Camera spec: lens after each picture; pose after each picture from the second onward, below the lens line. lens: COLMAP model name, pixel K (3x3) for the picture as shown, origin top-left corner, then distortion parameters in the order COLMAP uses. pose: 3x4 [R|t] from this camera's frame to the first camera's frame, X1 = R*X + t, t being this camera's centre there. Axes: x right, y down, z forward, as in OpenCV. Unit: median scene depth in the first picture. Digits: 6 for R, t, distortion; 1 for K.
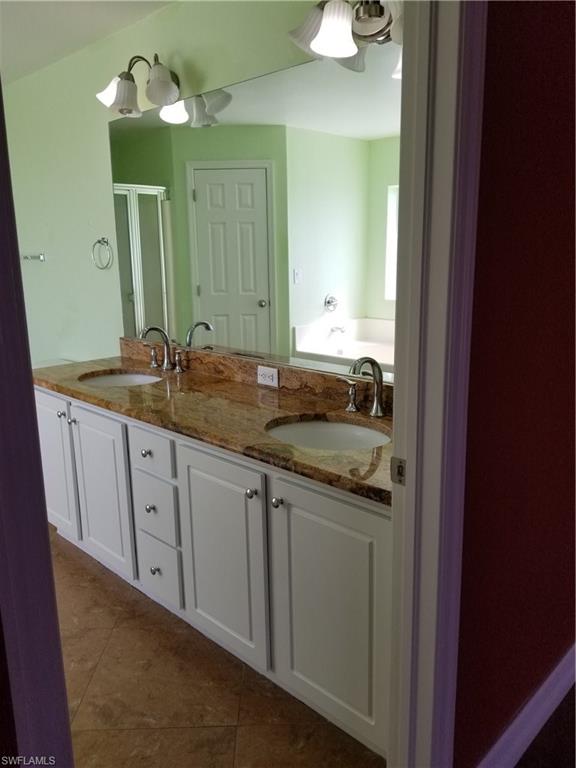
lens RADIAL K [[627.5, 0, 301.9], [0, 627.5, 383.9], [0, 0, 1]] dist [0.007375, -0.003249]
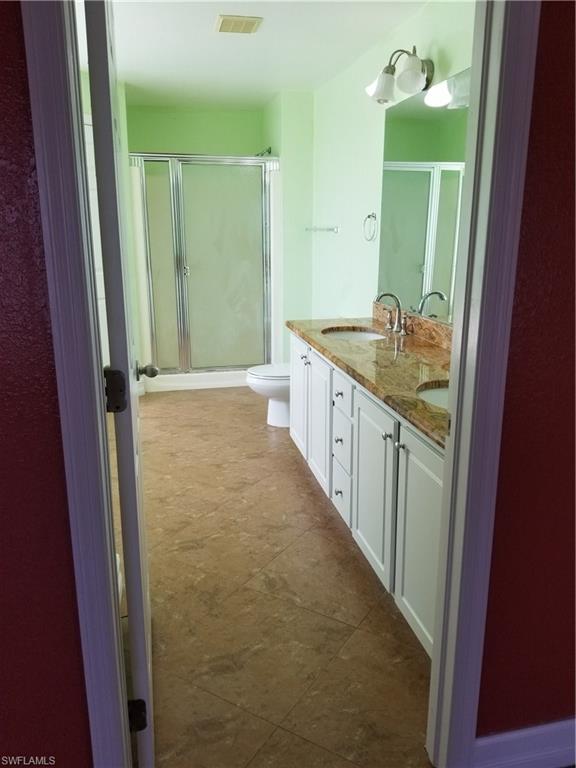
lens RADIAL K [[611.6, 0, 300.0], [0, 611.6, 380.2], [0, 0, 1]] dist [0.113080, -0.174304]
pose [[0.845023, 0.148949, -0.513567, 0.271783], [-0.129643, 0.988835, 0.073477, 0.006220], [0.518777, 0.004490, 0.854898, -0.049472]]
